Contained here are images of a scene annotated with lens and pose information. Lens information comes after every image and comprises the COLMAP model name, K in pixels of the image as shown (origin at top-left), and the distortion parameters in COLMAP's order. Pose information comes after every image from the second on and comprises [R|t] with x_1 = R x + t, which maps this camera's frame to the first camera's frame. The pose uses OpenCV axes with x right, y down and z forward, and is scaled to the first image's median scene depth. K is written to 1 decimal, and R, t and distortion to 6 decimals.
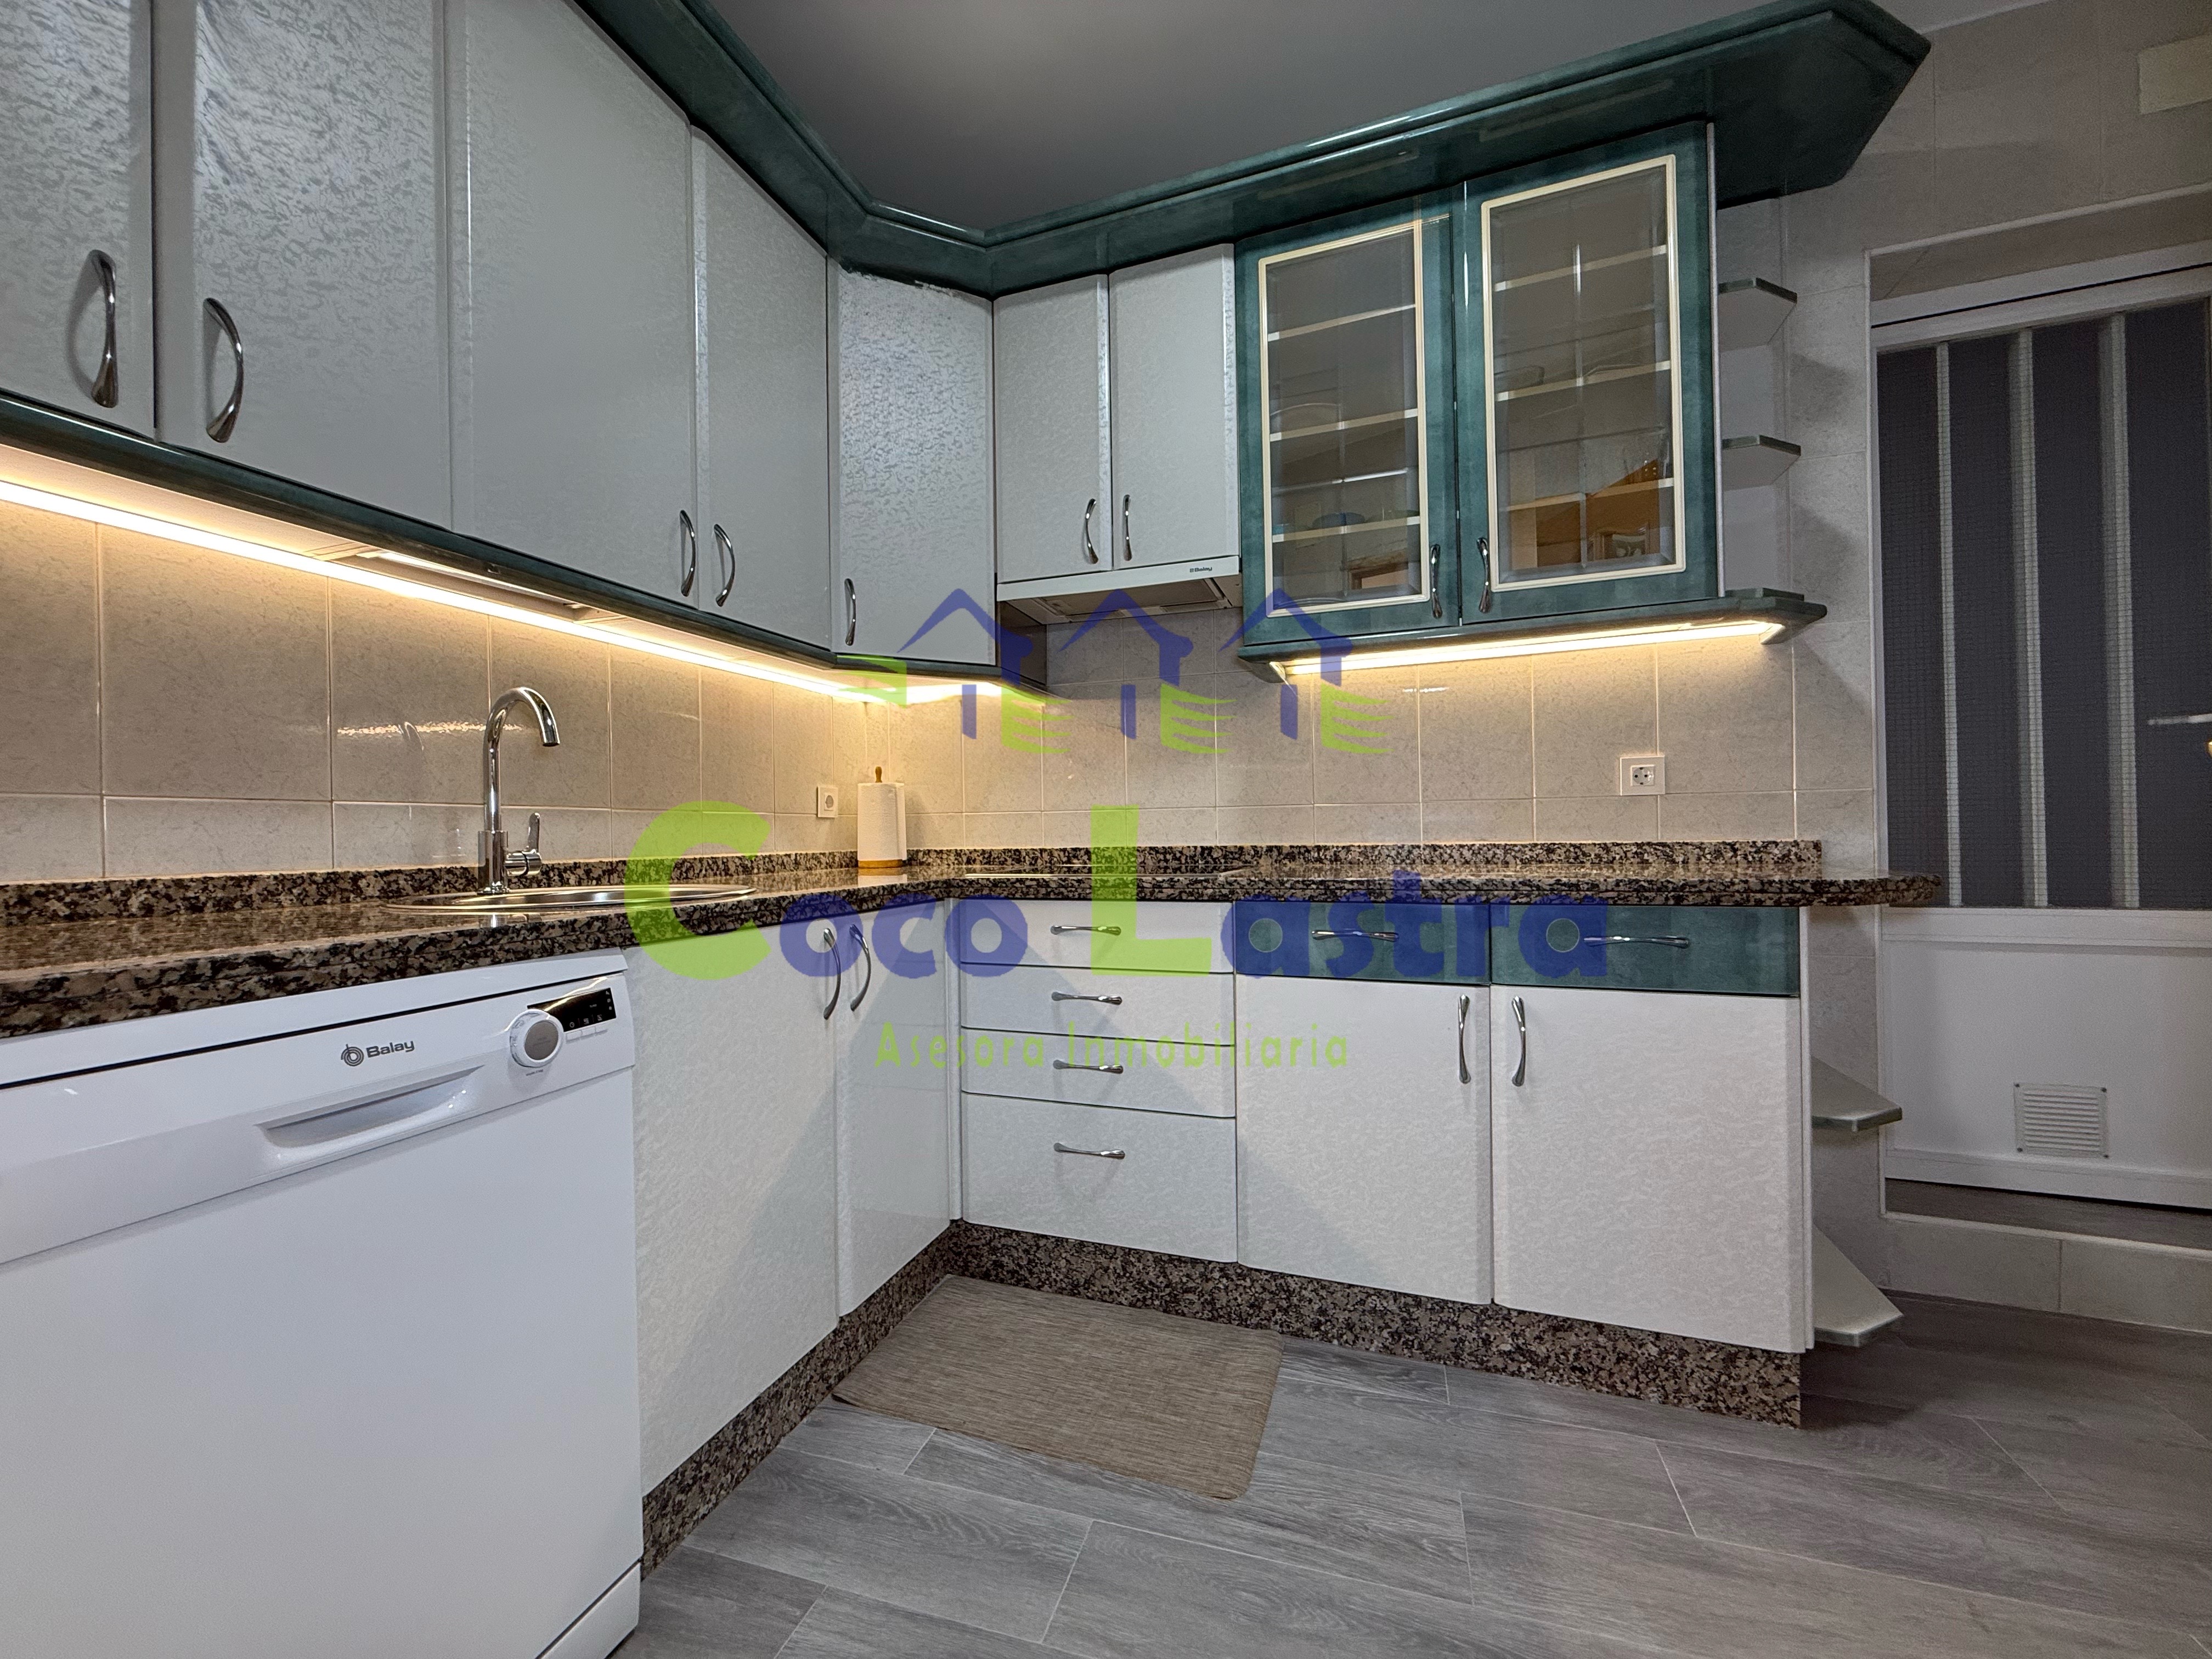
lens RADIAL K [[880.7, 0, 1096.5], [0, 880.7, 831.8], [0, 0, 1]] dist [-0.000159, 0.000108]
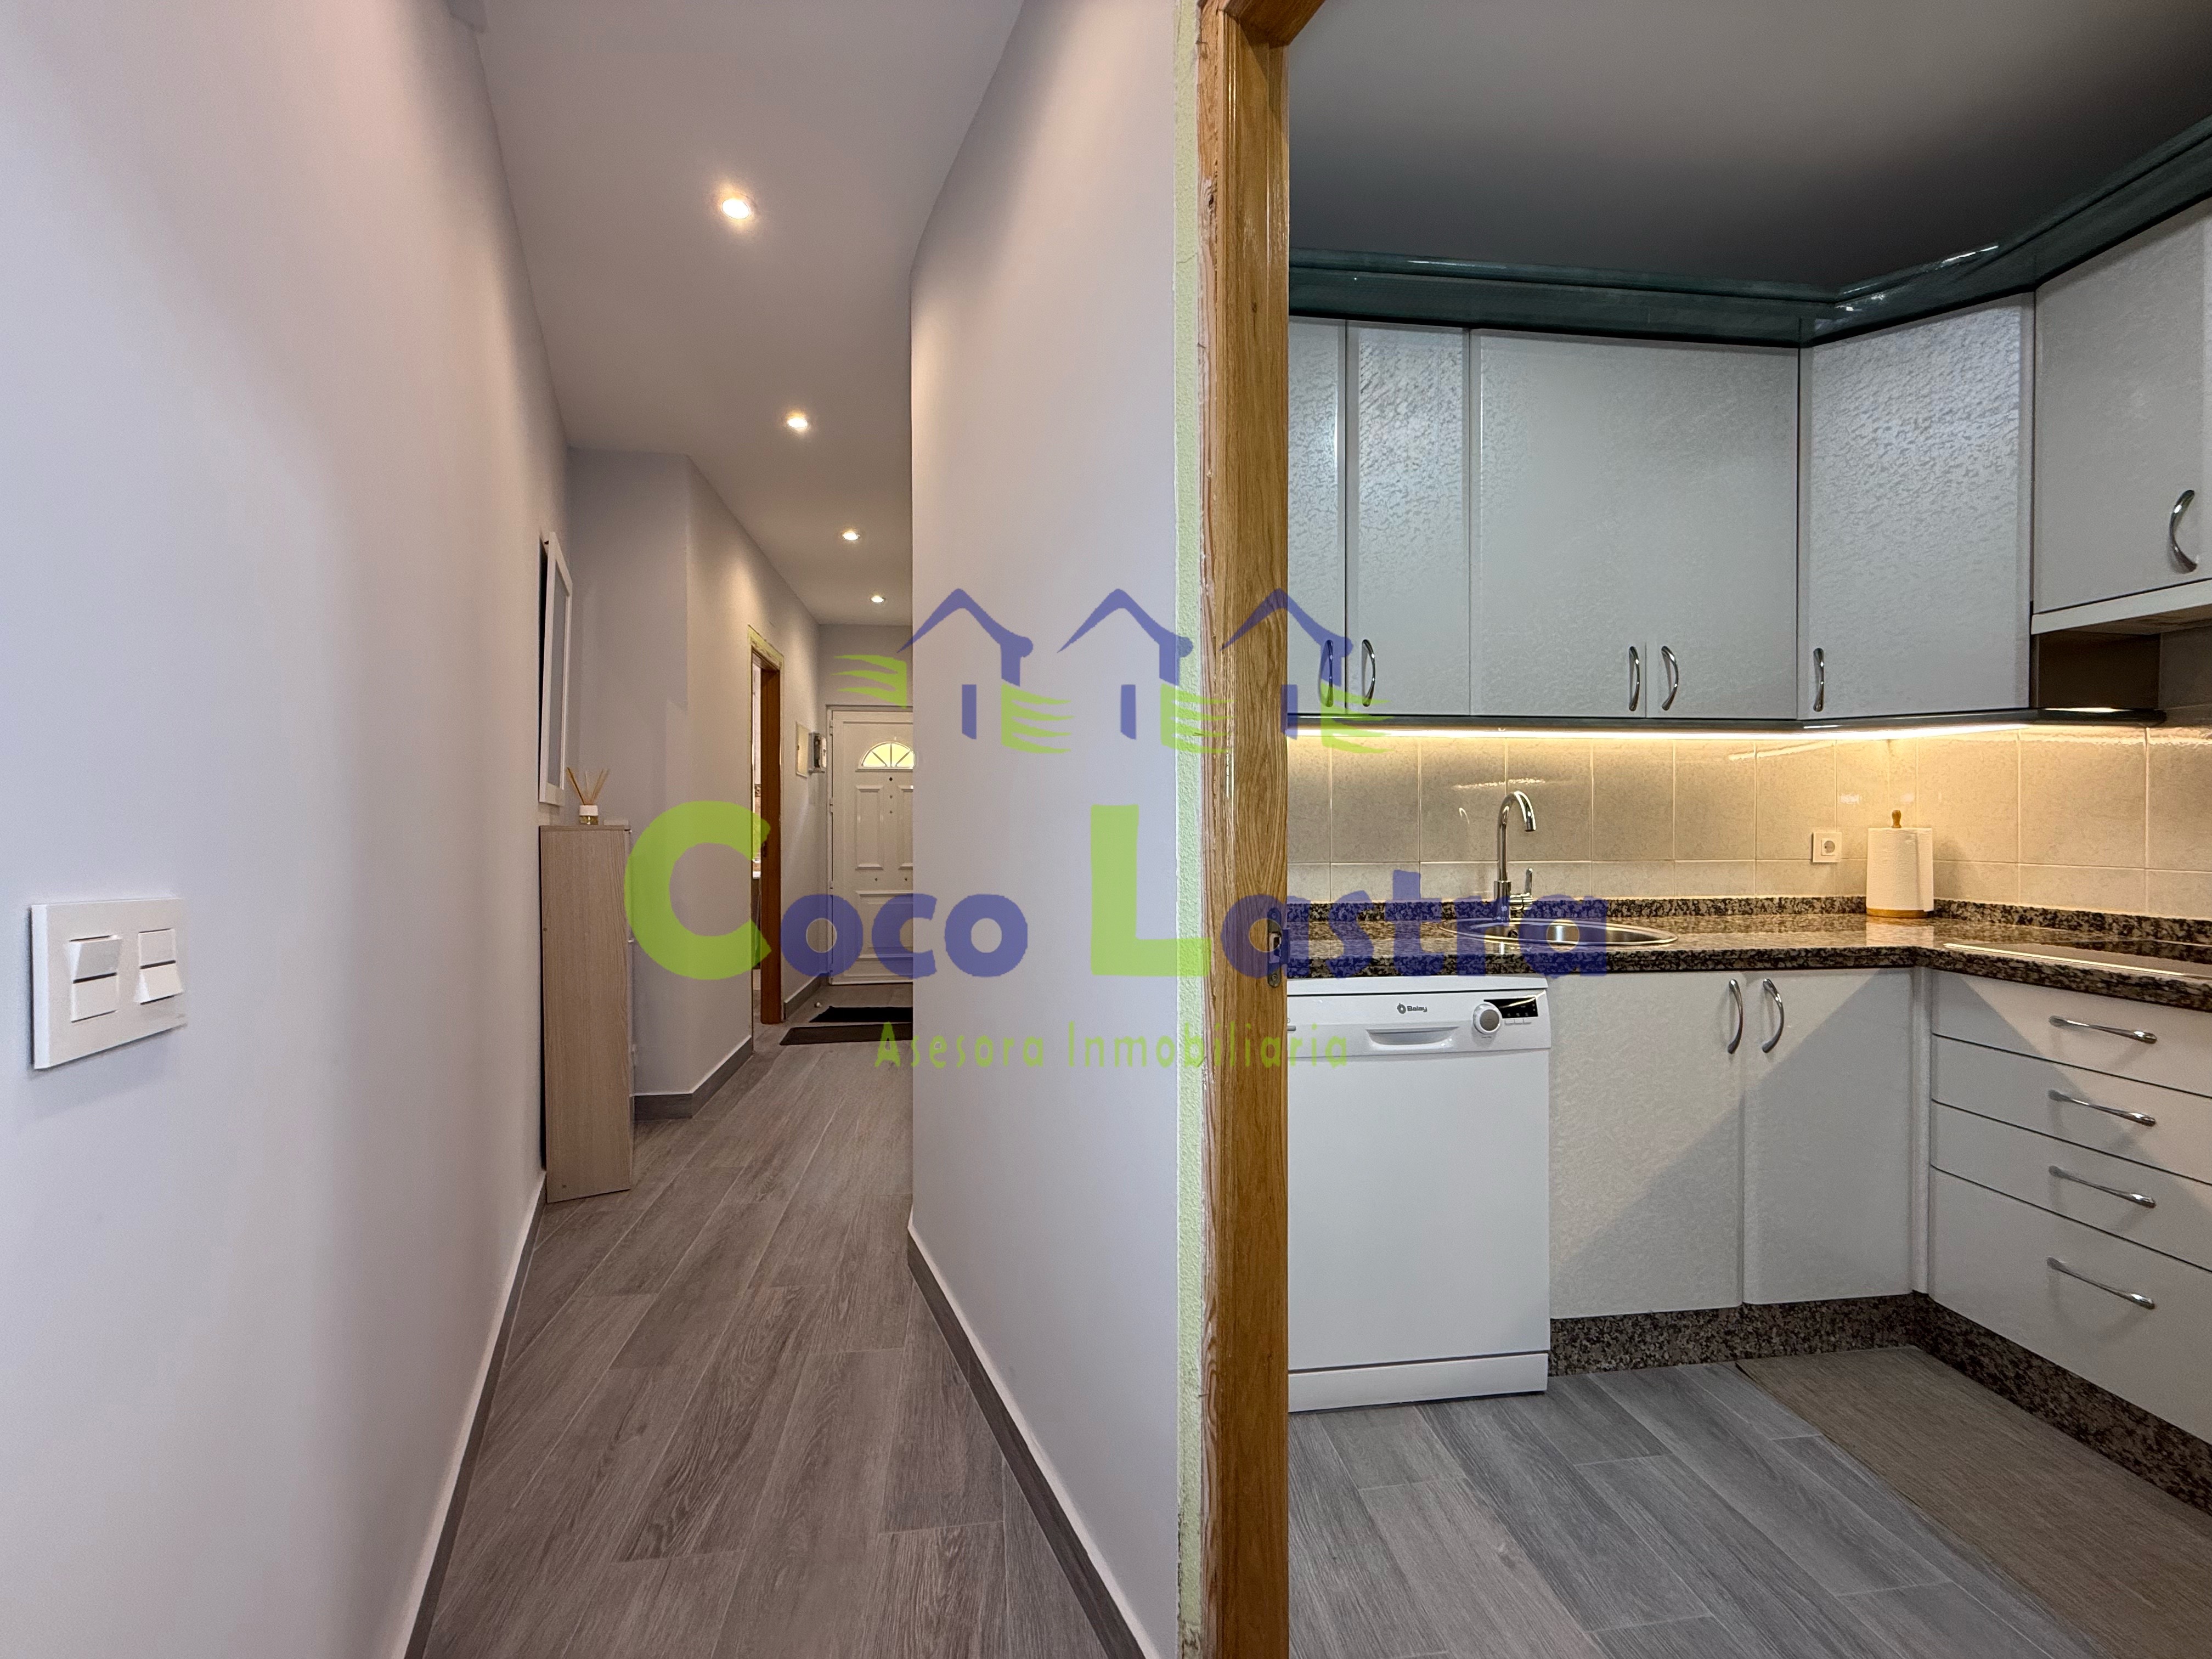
lens RADIAL K [[880.7, 0, 1096.5], [0, 880.7, 831.8], [0, 0, 1]] dist [-0.000159, 0.000108]
pose [[0.429658, 0.022157, -0.902720, 0.369616], [-0.002942, 0.999728, 0.023137, -0.108341], [0.902987, -0.007286, 0.429606, -0.287118]]
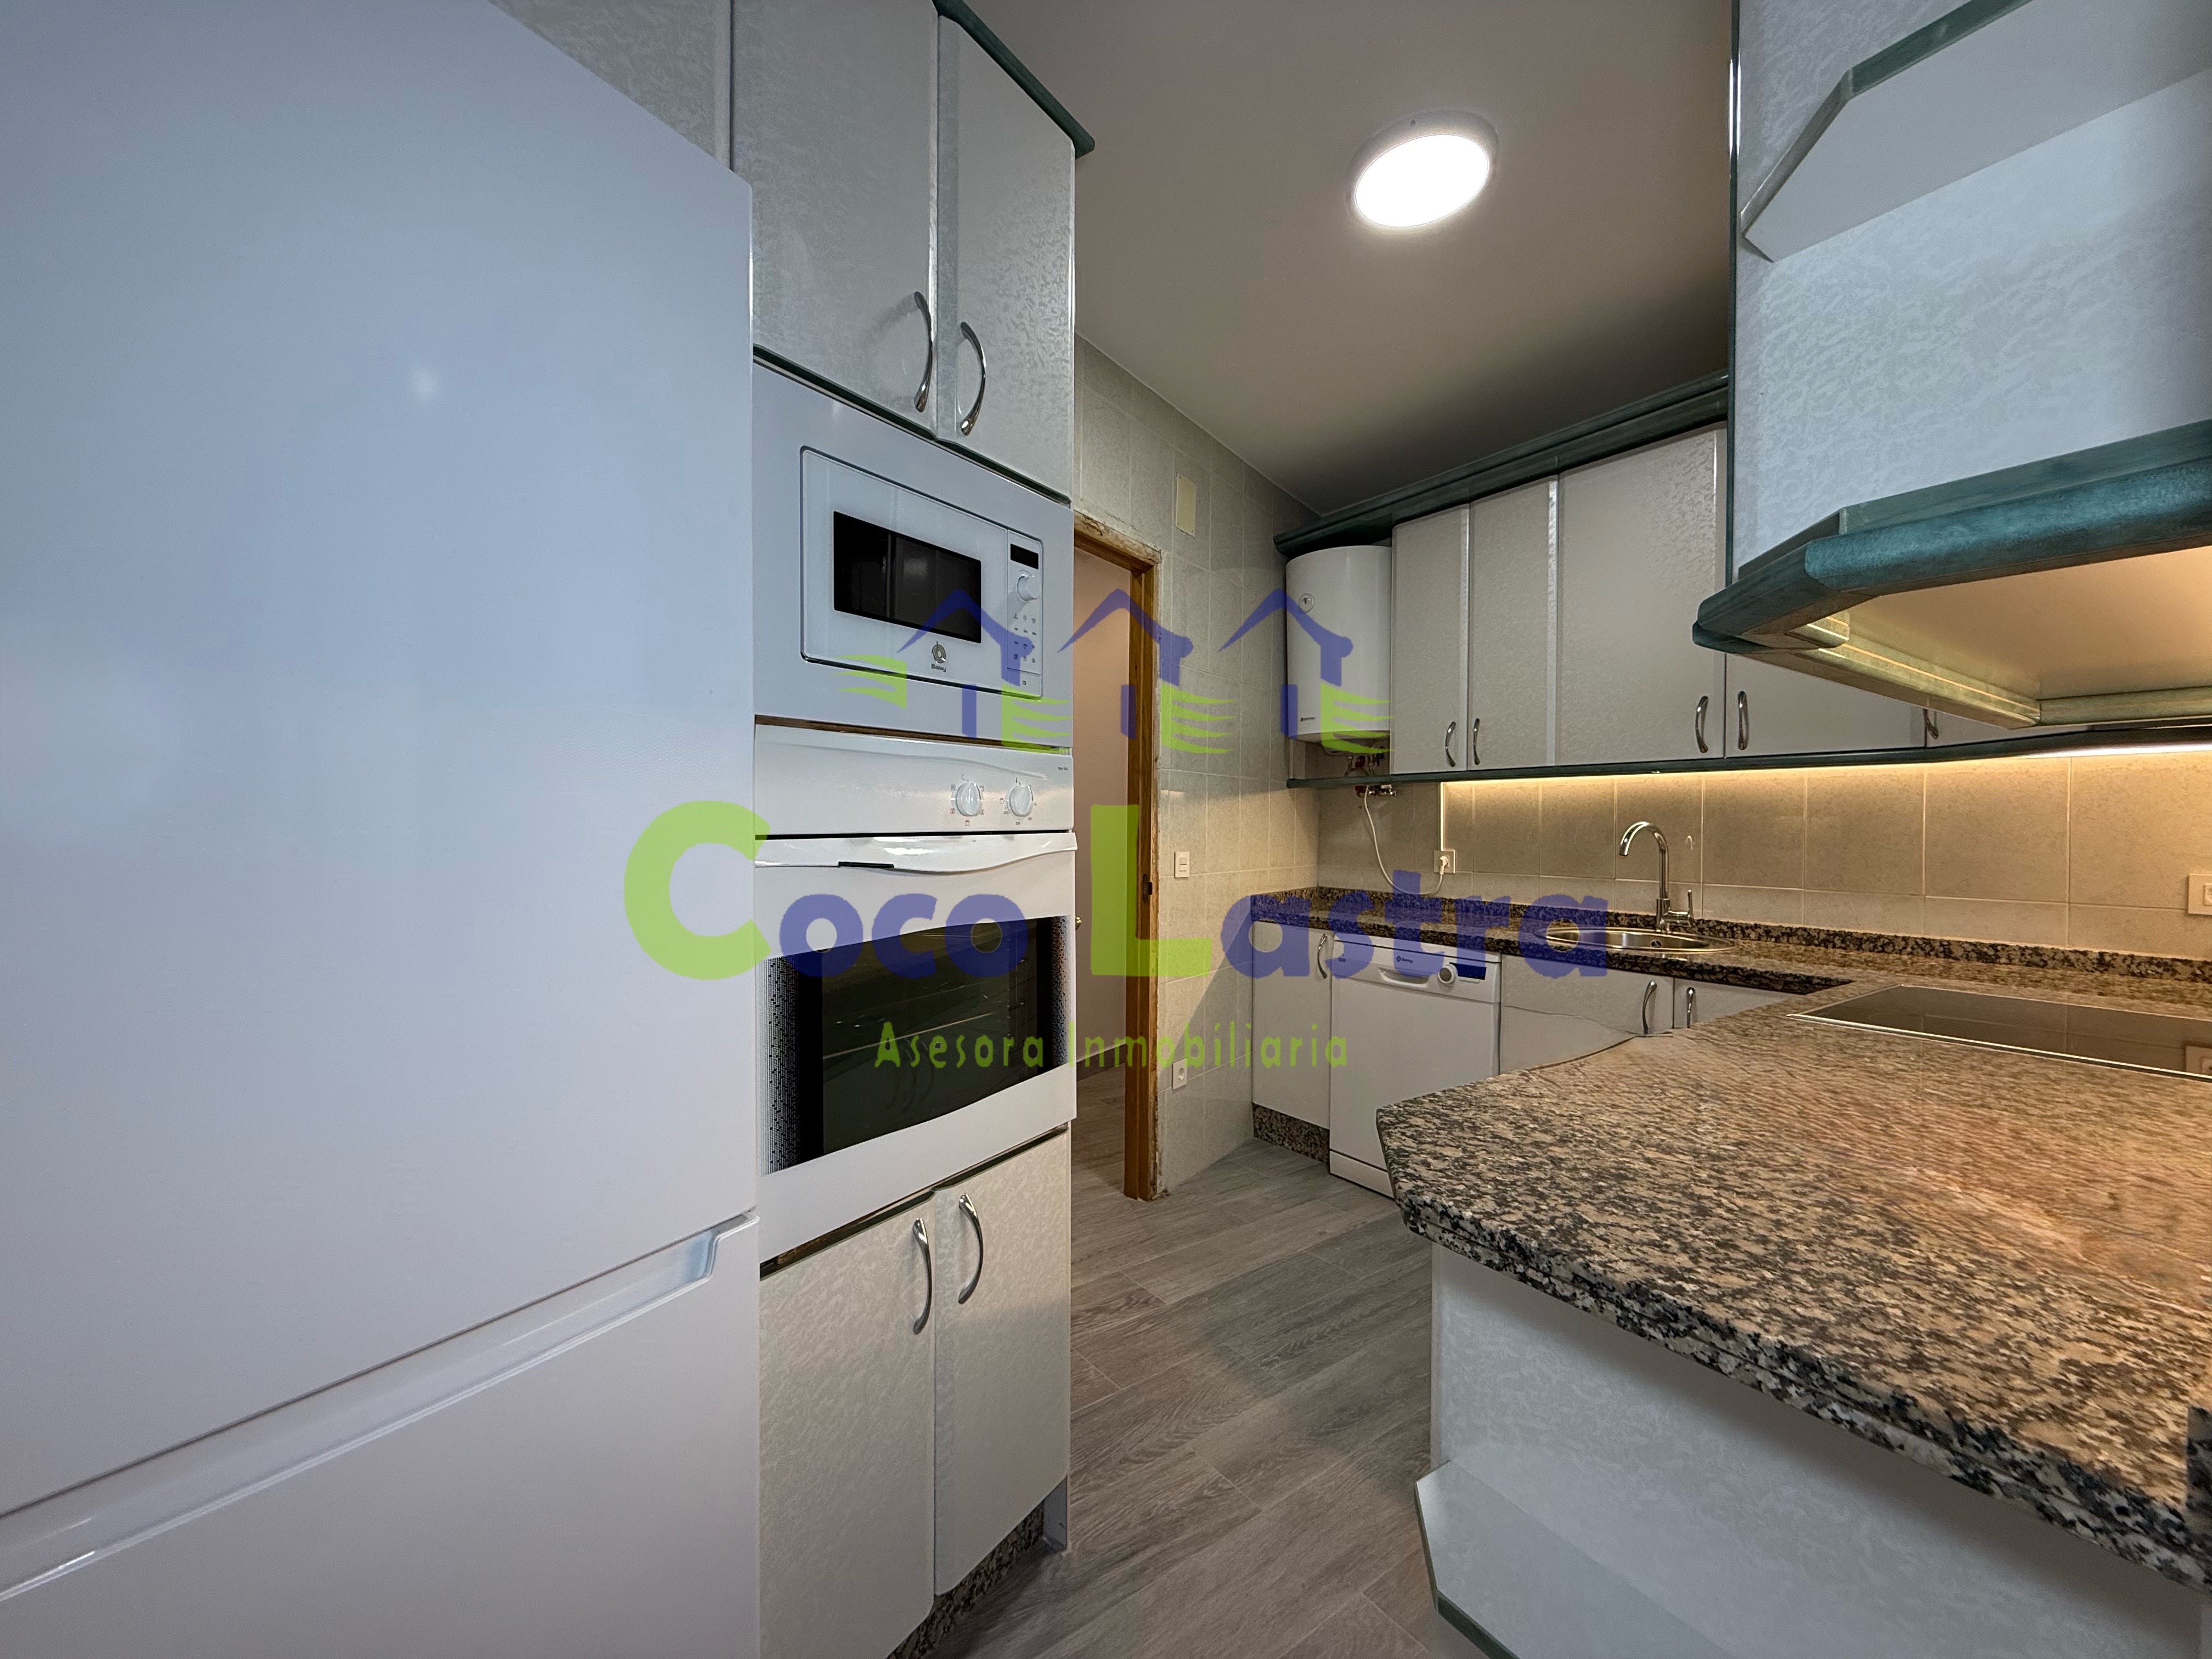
lens RADIAL K [[880.7, 0, 1096.5], [0, 880.7, 831.8], [0, 0, 1]] dist [-0.000159, 0.000108]
pose [[-0.593285, 0.017802, -0.804796, 1.300080], [0.002939, 0.999797, 0.019949, -0.158227], [0.804987, 0.009470, -0.593217, 1.008483]]
